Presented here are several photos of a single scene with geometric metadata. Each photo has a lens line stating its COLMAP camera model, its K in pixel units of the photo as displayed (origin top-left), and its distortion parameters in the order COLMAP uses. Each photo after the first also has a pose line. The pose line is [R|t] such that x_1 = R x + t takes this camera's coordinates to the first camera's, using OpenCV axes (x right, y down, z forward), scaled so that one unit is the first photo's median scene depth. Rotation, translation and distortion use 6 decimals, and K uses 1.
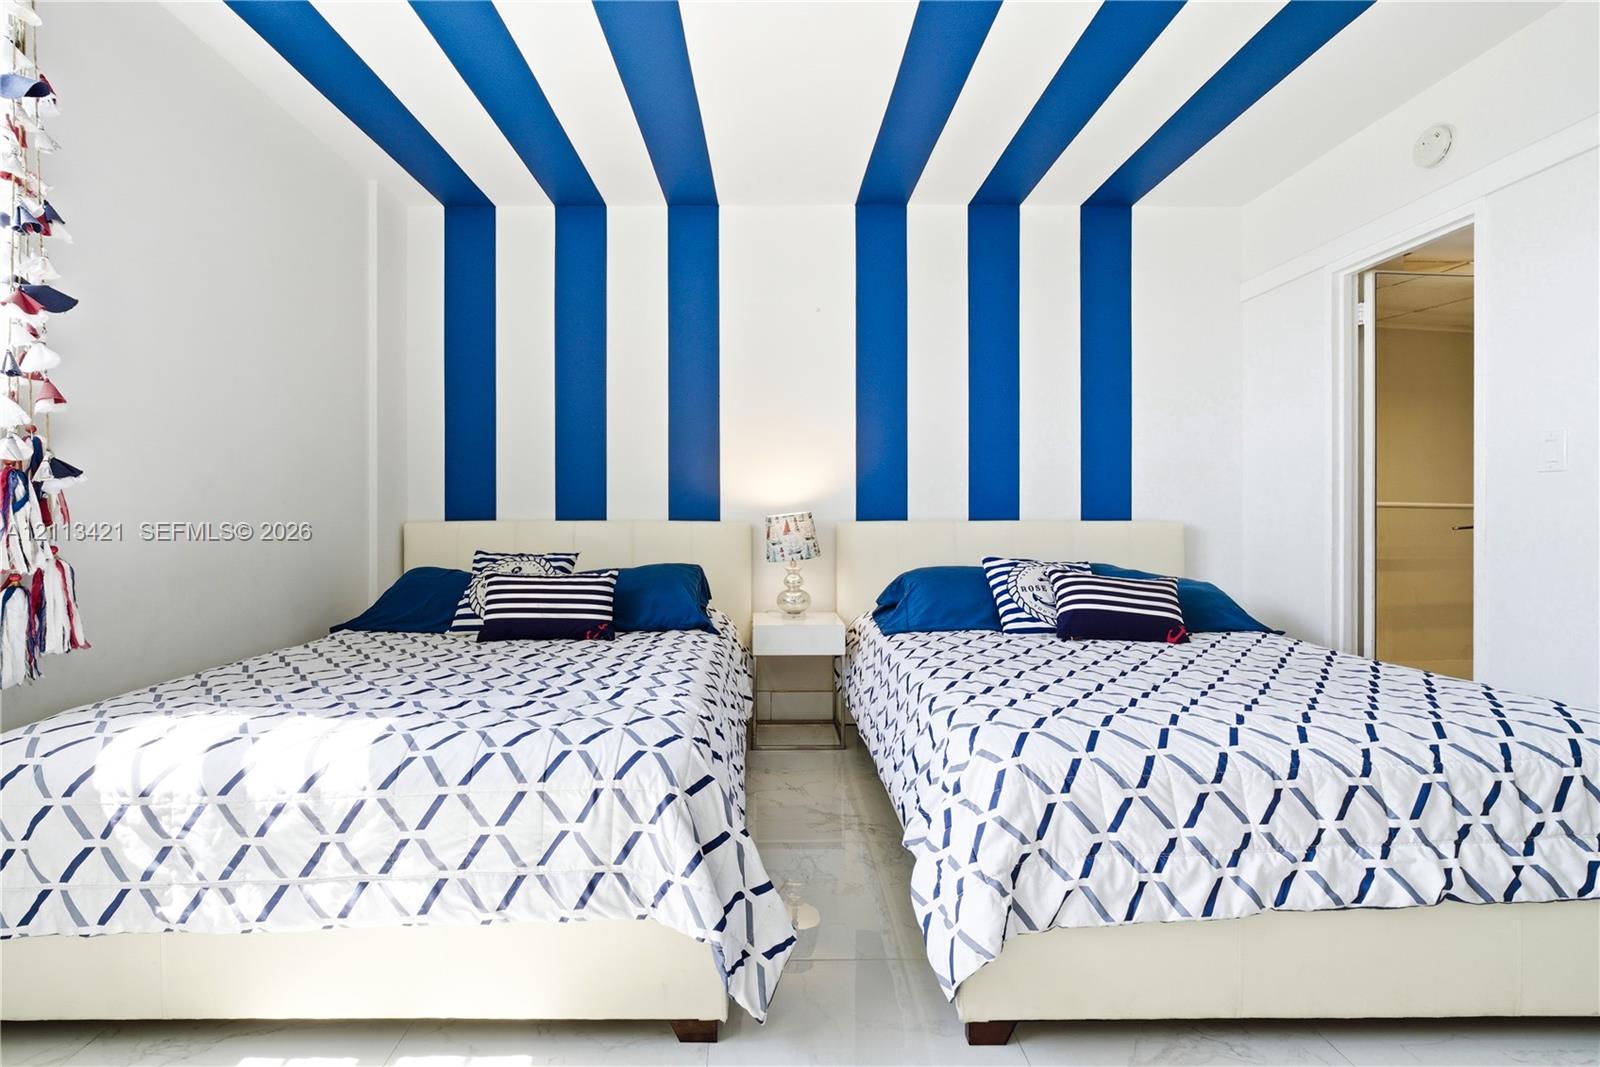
lens RADIAL K [[725.5, 0, 788.8], [0, 725.5, 513.6], [0, 0, 1]] dist [-0.002512, 0.000153]
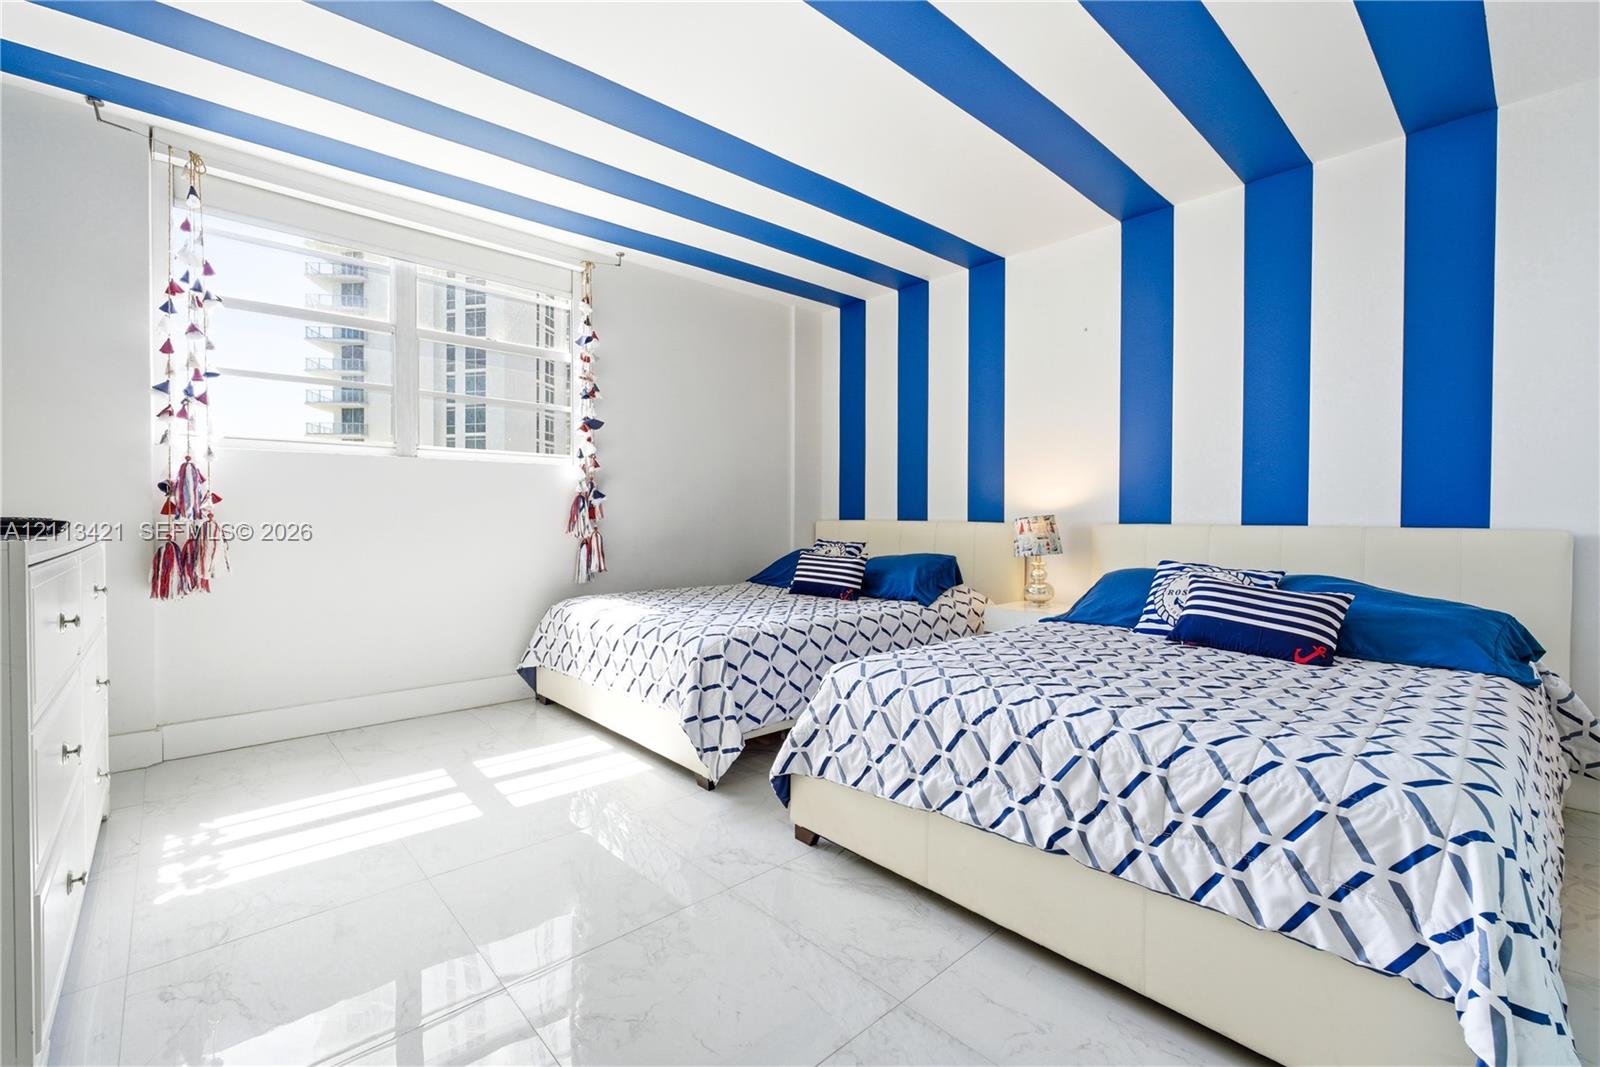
lens RADIAL K [[697.3, 0, 804.8], [0, 697.3, 525.3], [0, 0, 1]] dist [-0.002243, 0.000076]
pose [[0.670177, 0.014751, -0.742055, 0.832274], [-0.006694, 0.999882, 0.013831, 0.001575], [0.742172, -0.004302, 0.670196, -0.022925]]
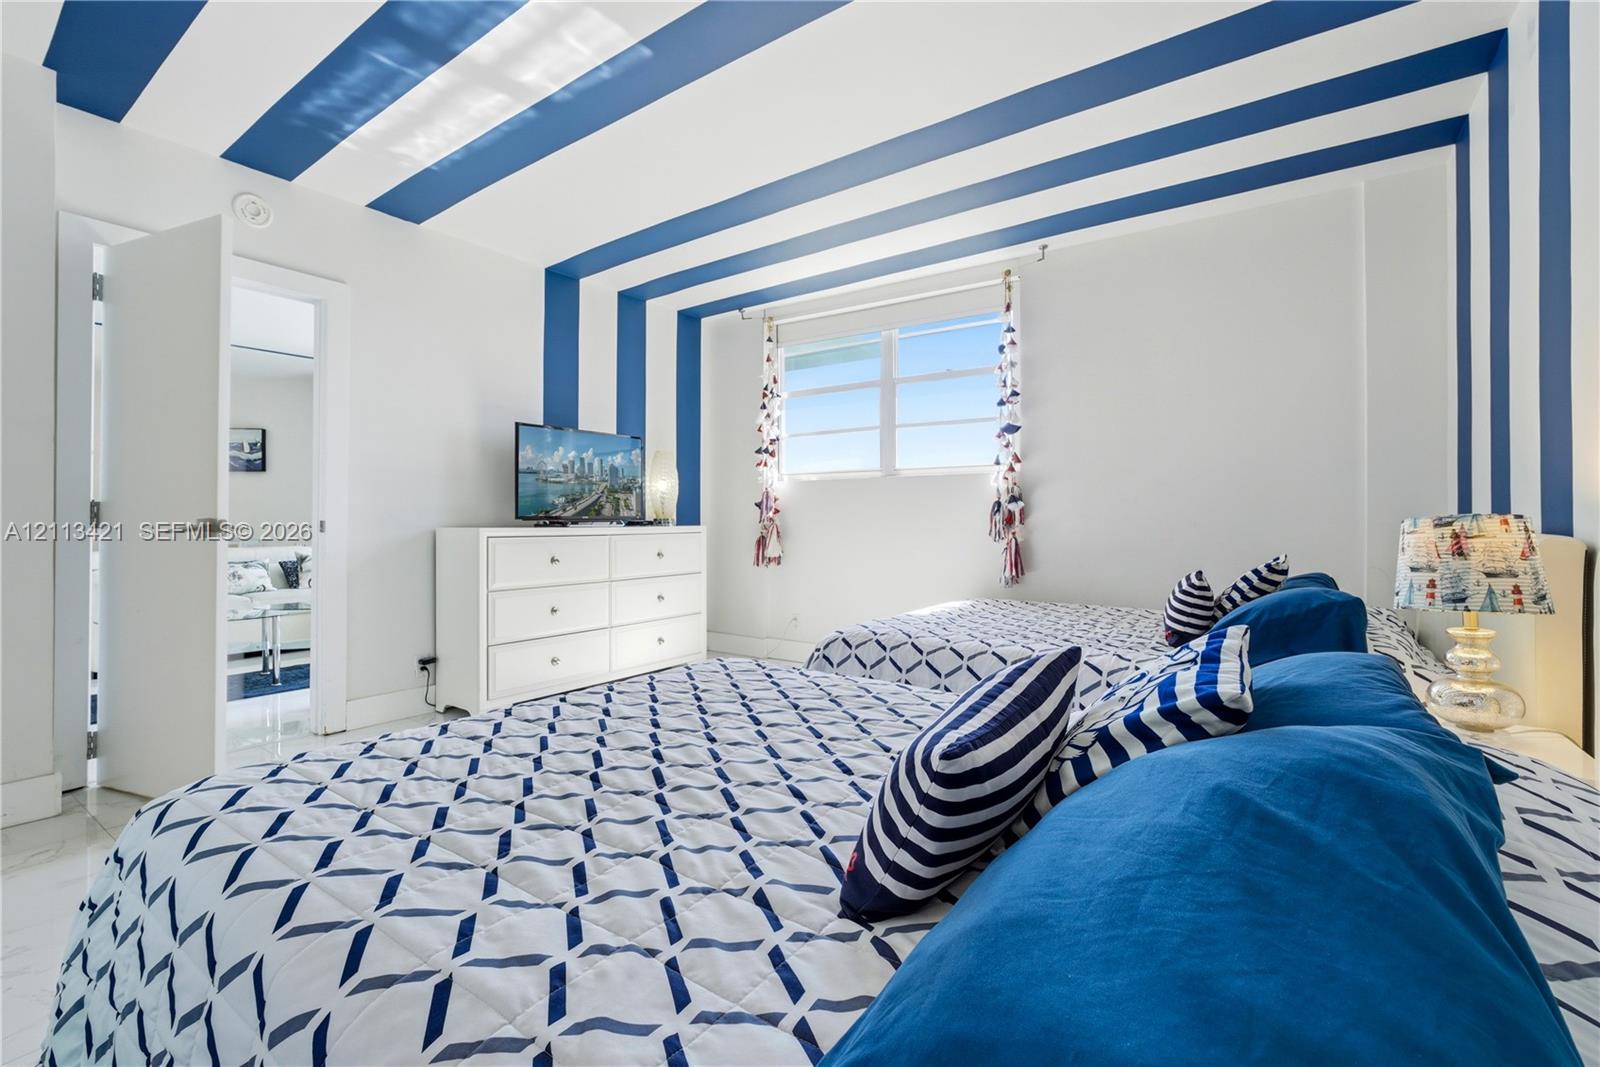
lens RADIAL K [[681.8, 0, 807.8], [0, 681.8, 518.9], [0, 0, 1]] dist [-0.001388, -0.000070]
pose [[-0.570260, 0.004318, -0.821453, 0.889405], [0.000647, 0.999988, 0.004807, -0.004903], [0.821464, 0.002210, -0.570256, 1.238939]]
